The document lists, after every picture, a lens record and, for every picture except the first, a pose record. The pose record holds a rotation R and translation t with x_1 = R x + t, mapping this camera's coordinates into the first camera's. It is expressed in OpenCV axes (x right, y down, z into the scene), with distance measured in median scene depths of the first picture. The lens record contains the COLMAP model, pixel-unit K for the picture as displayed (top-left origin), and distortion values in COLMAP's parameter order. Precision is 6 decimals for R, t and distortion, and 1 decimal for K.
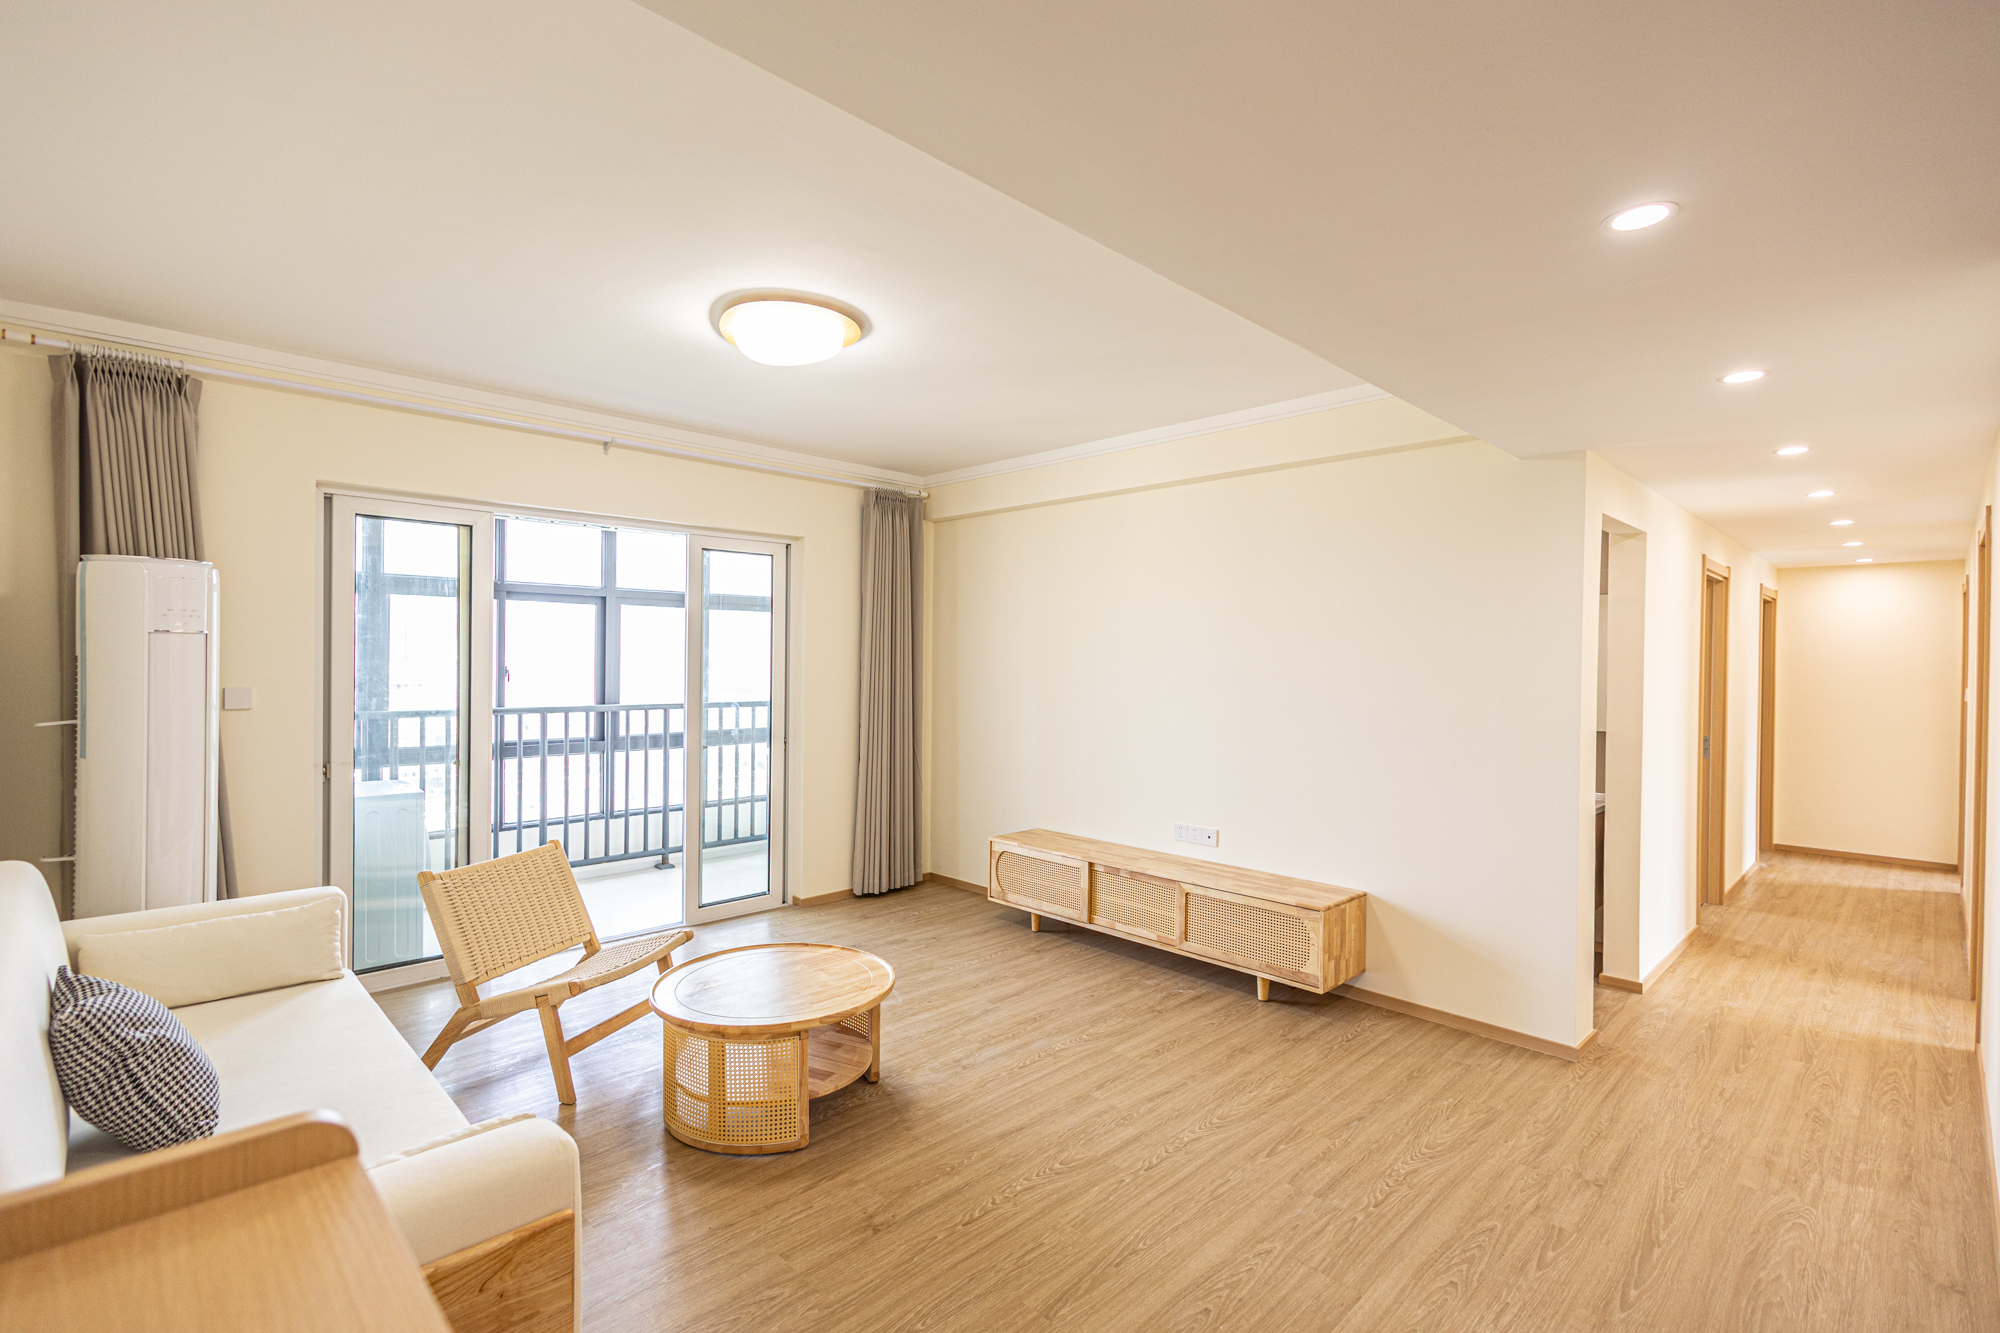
lens RADIAL K [[909.4, 0, 1000.0], [0, 909.4, 666.5], [0, 0, 1]] dist [0.011281, -0.005308]
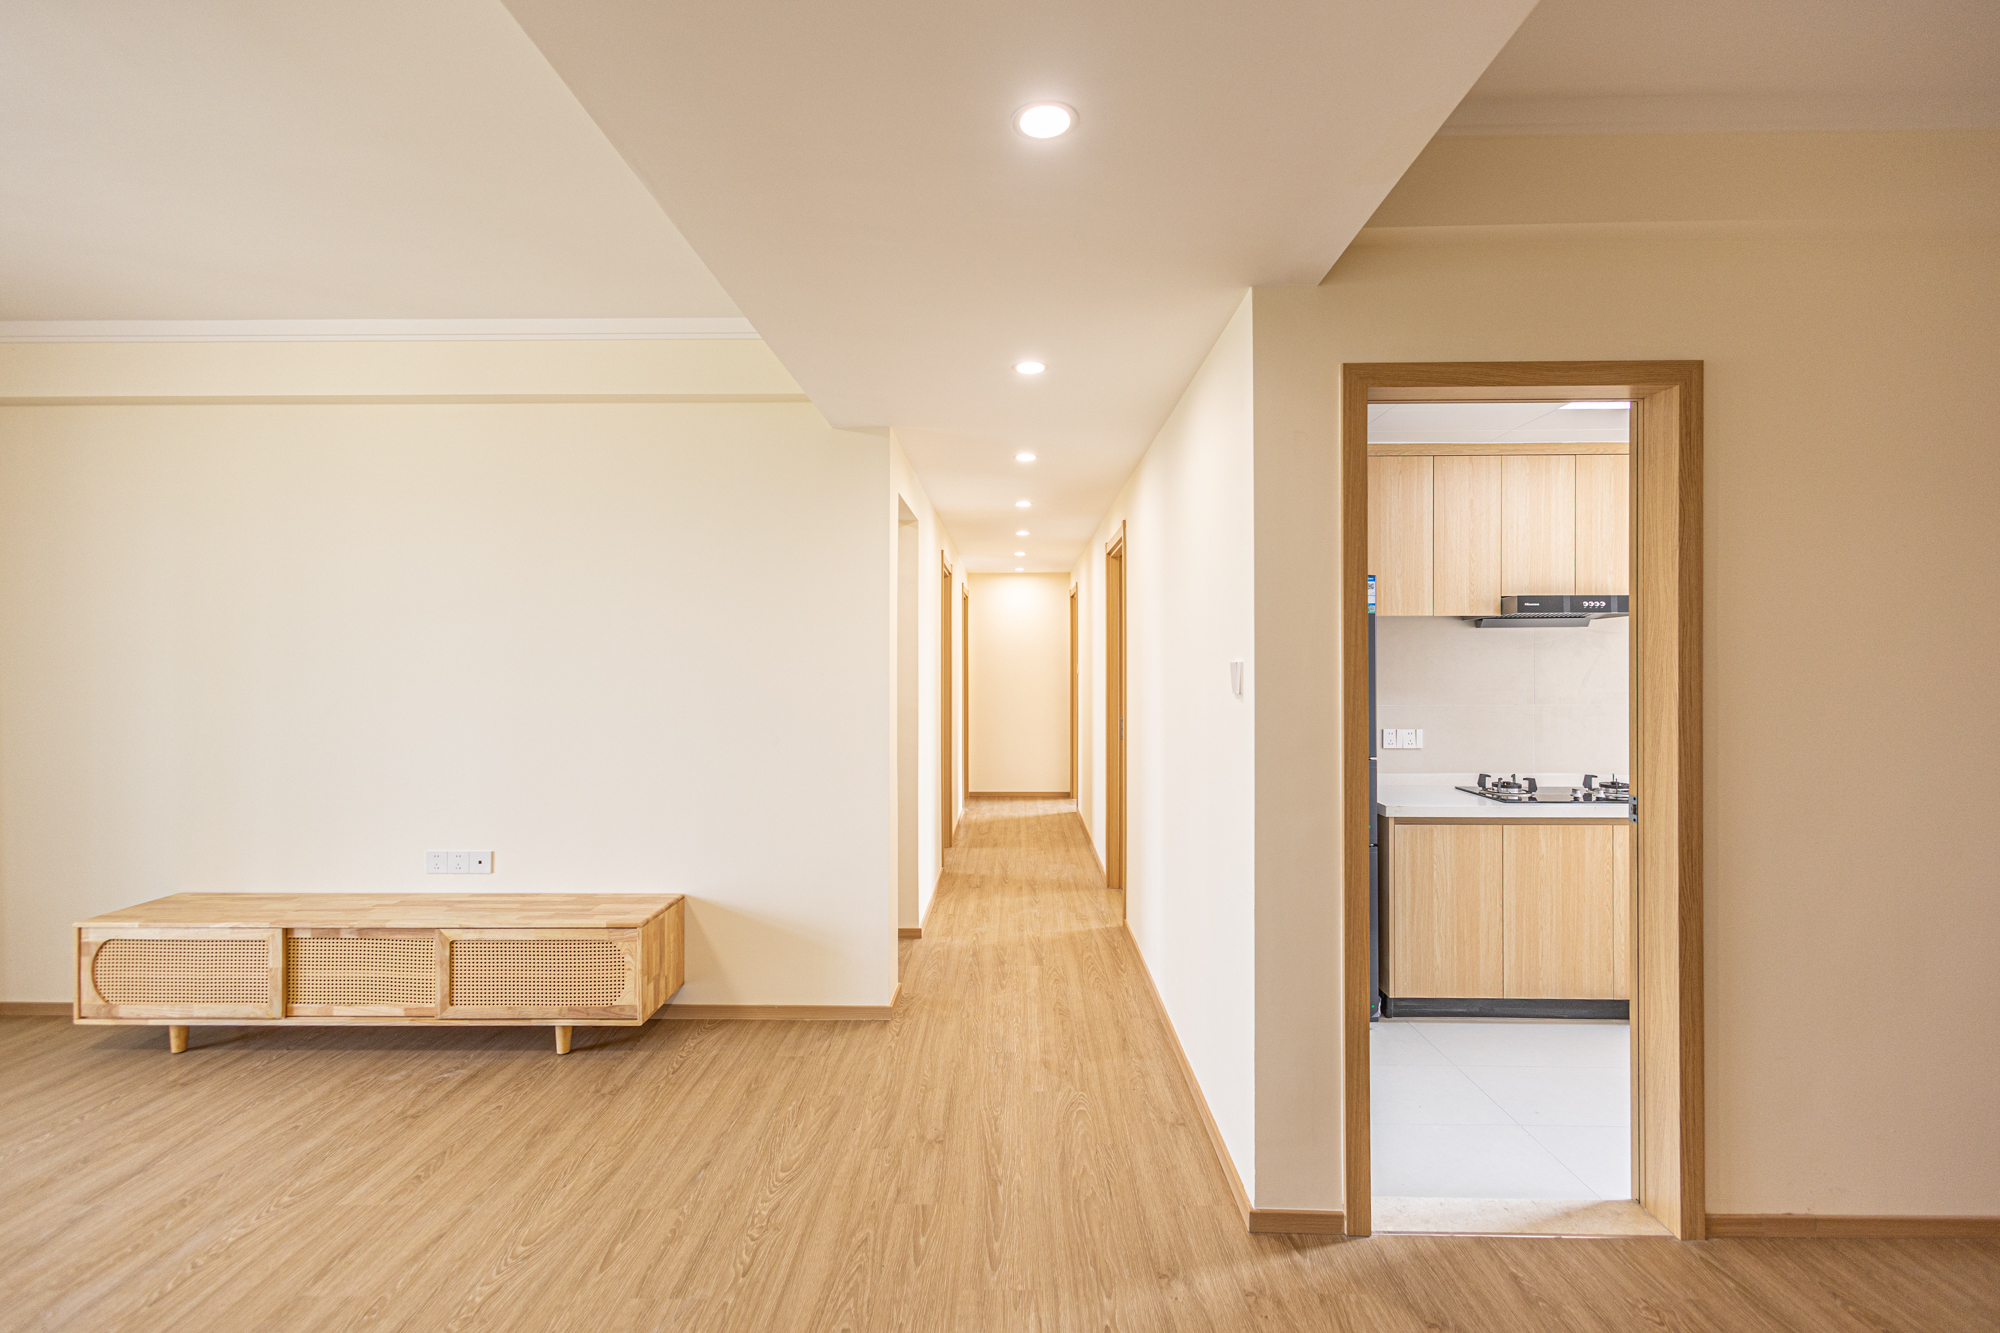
lens RADIAL K [[909.4, 0, 1000.0], [0, 909.4, 666.5], [0, 0, 1]] dist [0.011281, -0.005308]
pose [[0.711990, -0.015422, 0.702020, 0.002974], [0.013907, 0.999872, 0.007861, 0.025023], [-0.702052, 0.004165, 0.712114, 0.160667]]
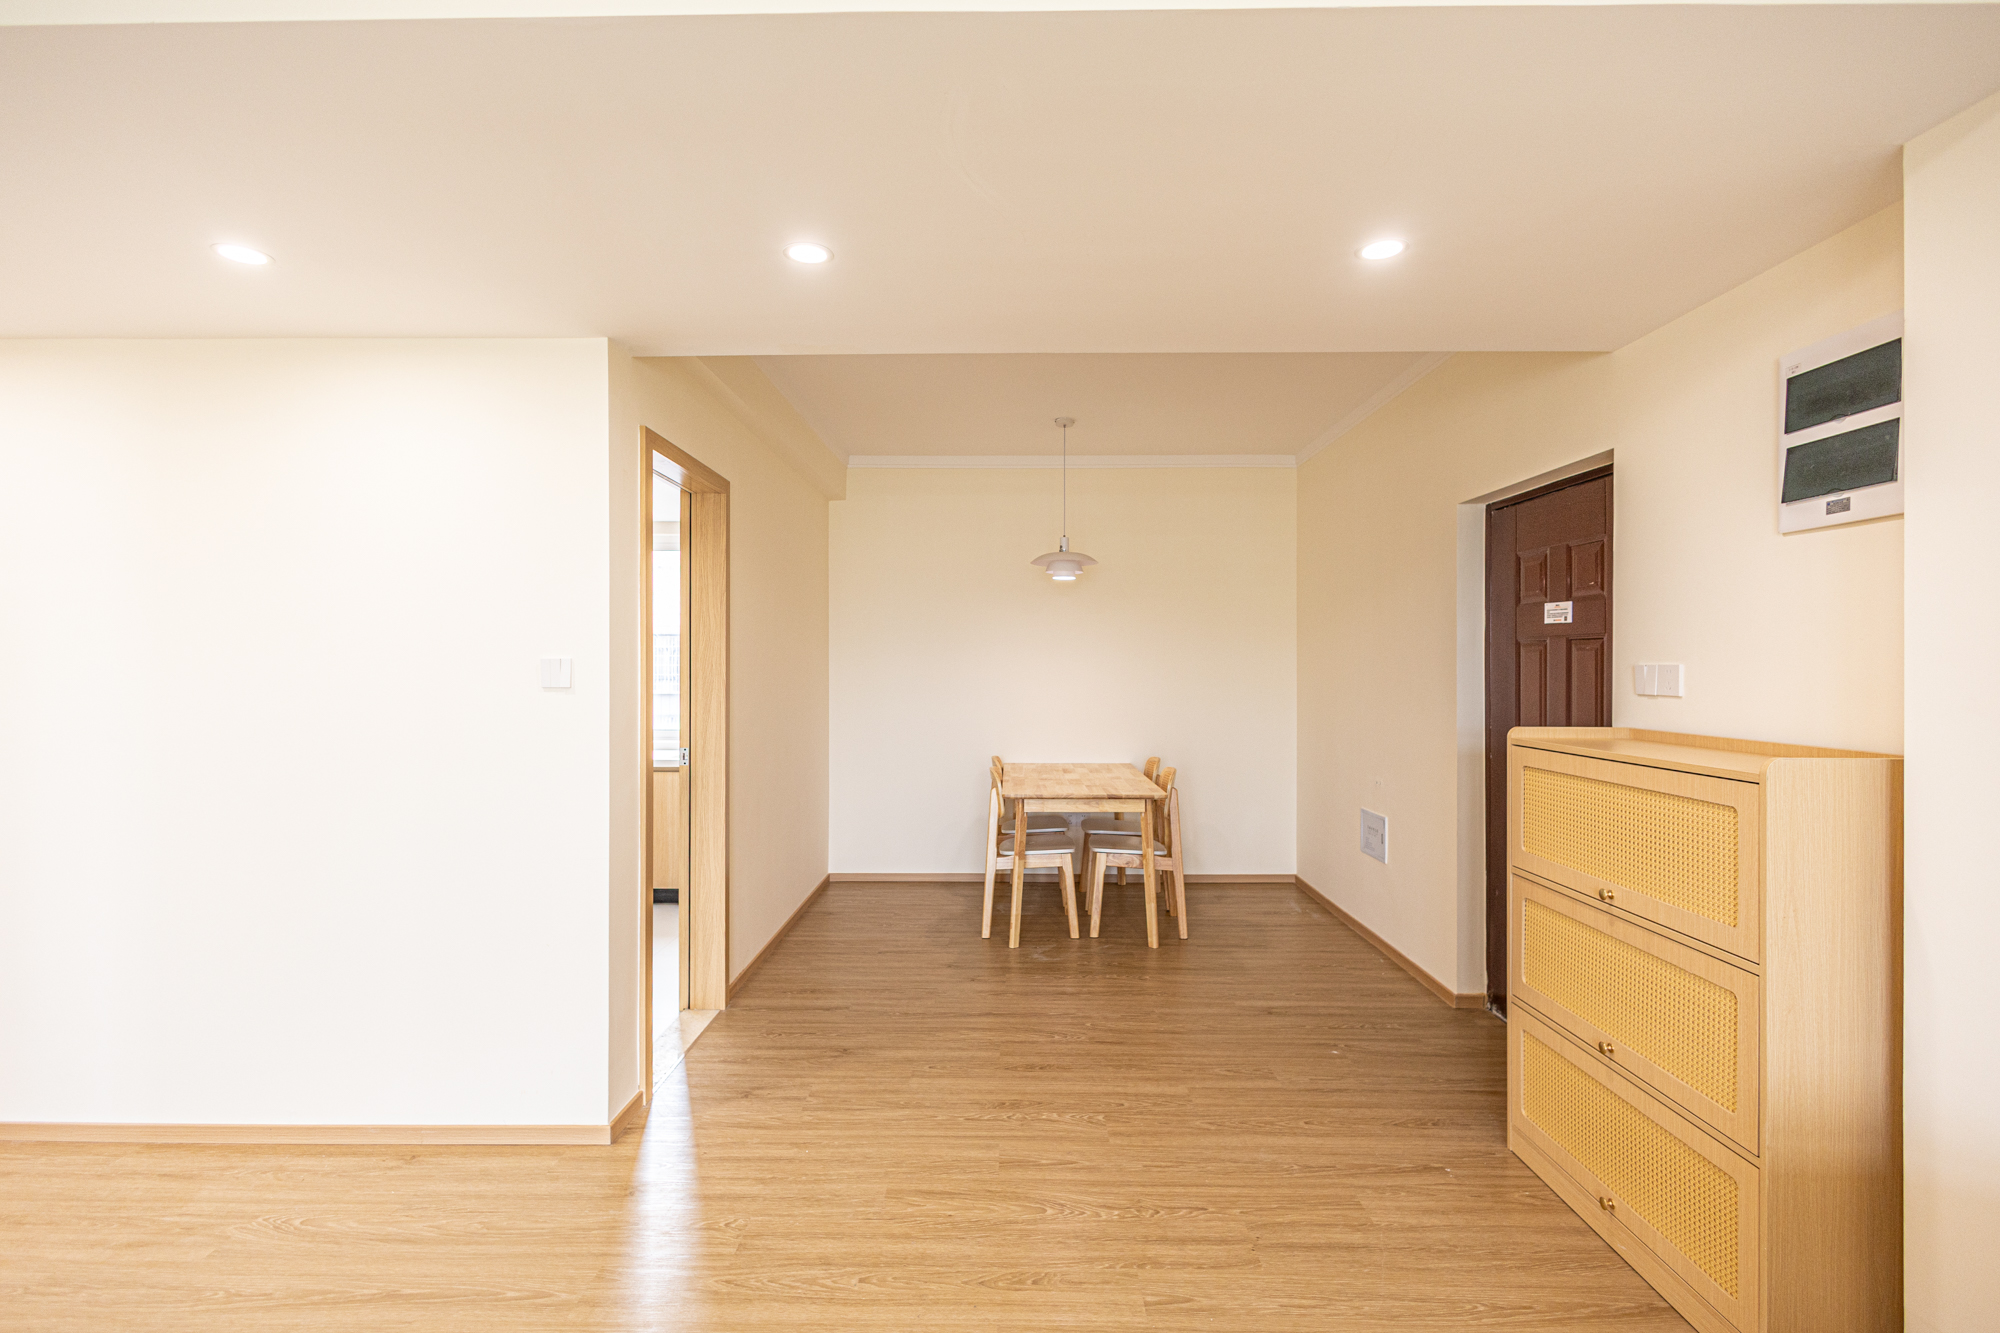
lens RADIAL K [[909.4, 0, 1000.0], [0, 909.4, 666.5], [0, 0, 1]] dist [0.011281, -0.005308]
pose [[-0.701537, -0.012954, 0.712515, -0.165785], [-0.003316, 0.999883, 0.014914, 0.023562], [-0.712625, 0.008100, -0.701498, 0.728319]]
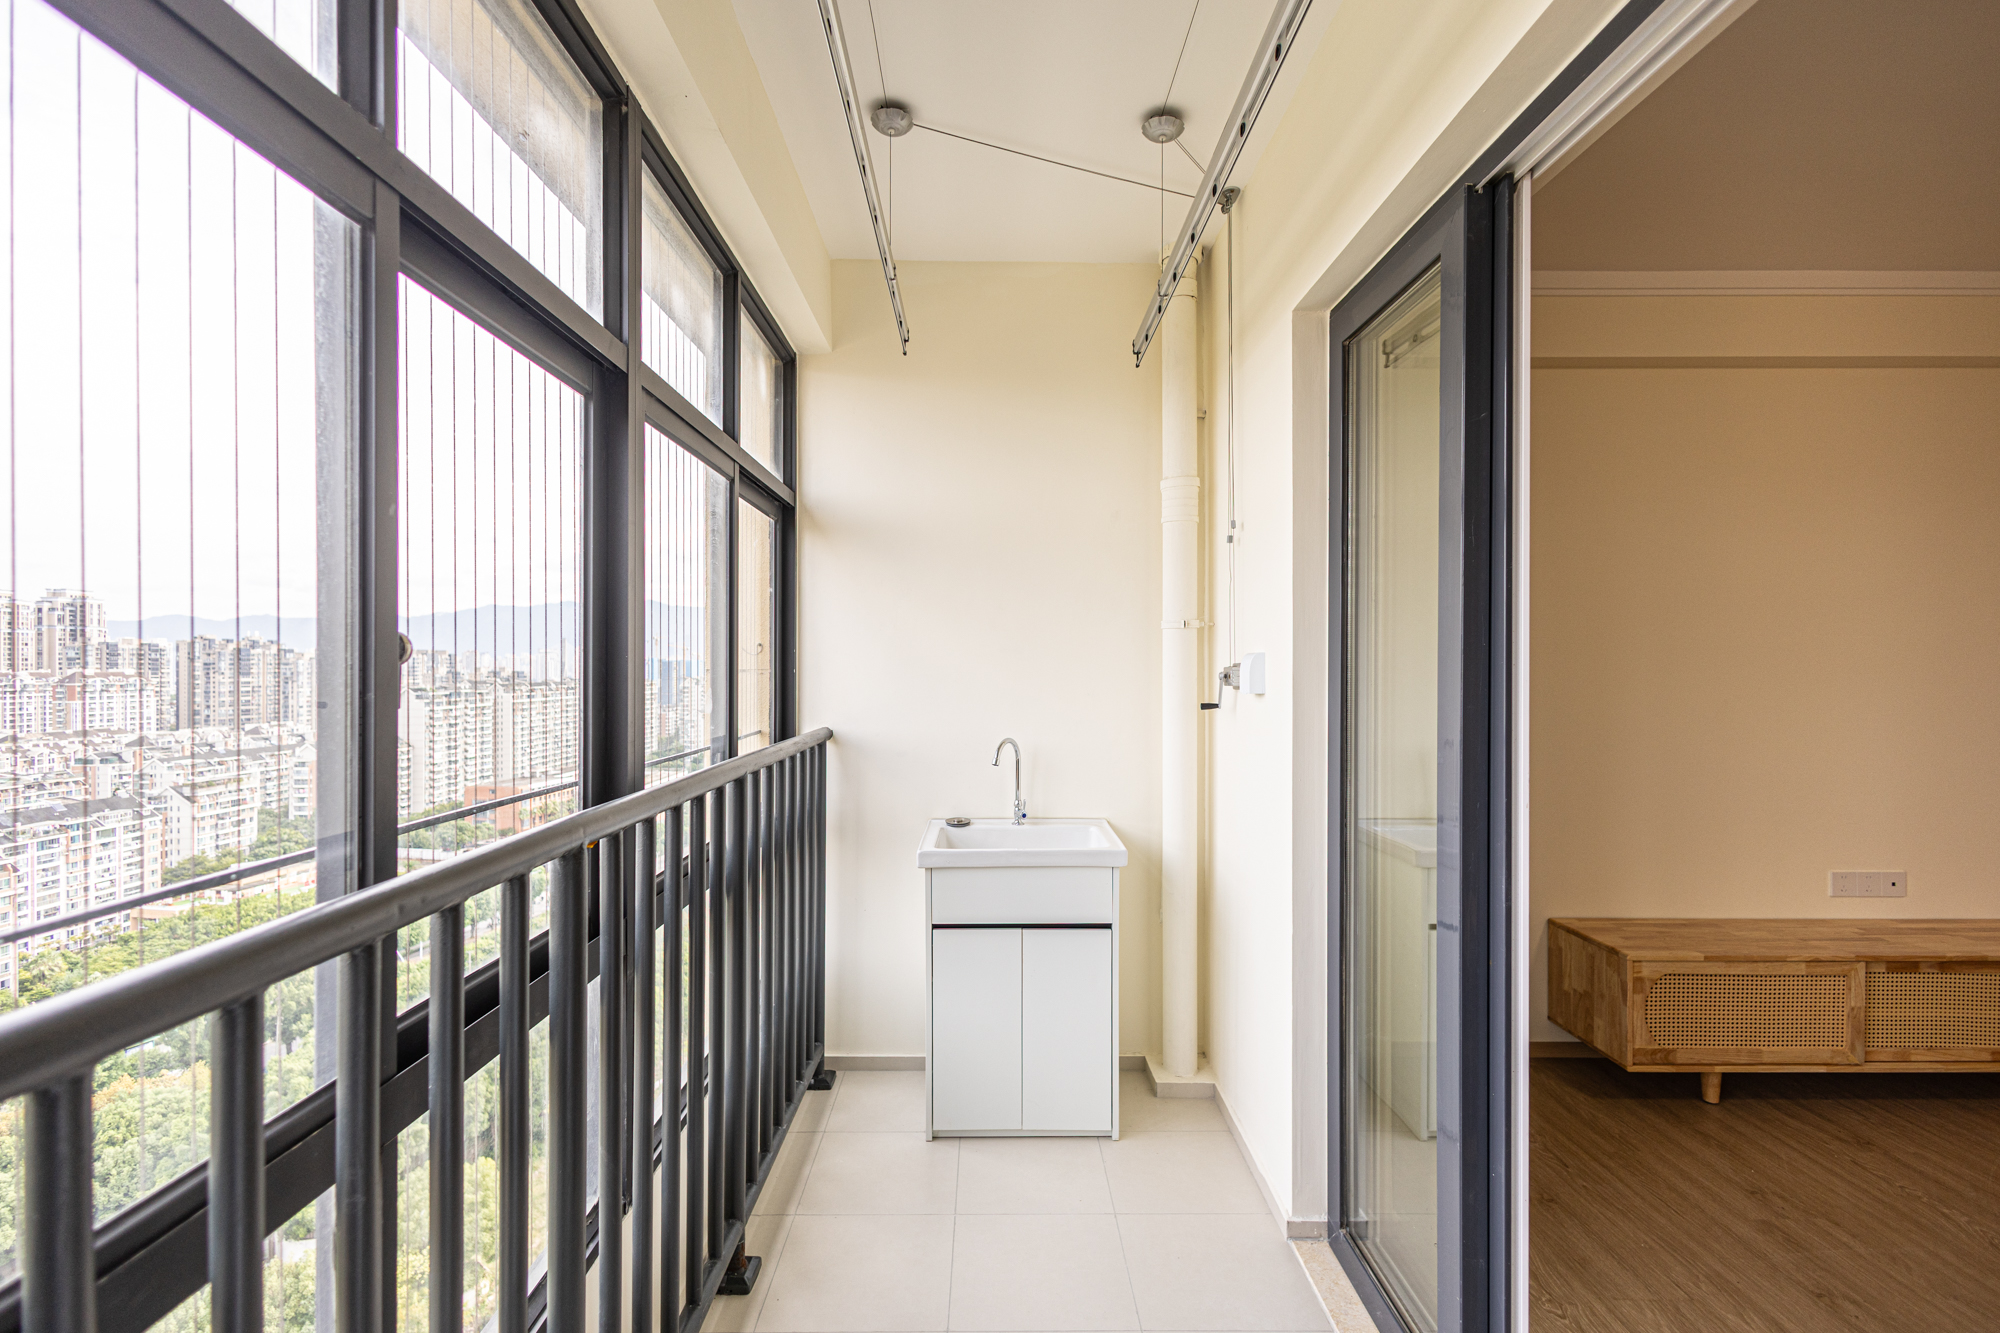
lens RADIAL K [[909.4, 0, 1000.0], [0, 909.4, 666.5], [0, 0, 1]] dist [0.011281, -0.005308]
pose [[0.697966, -0.010856, 0.716049, -0.871691], [0.009736, 0.999937, 0.005670, 0.015003], [-0.716065, 0.003014, 0.698027, 1.184225]]
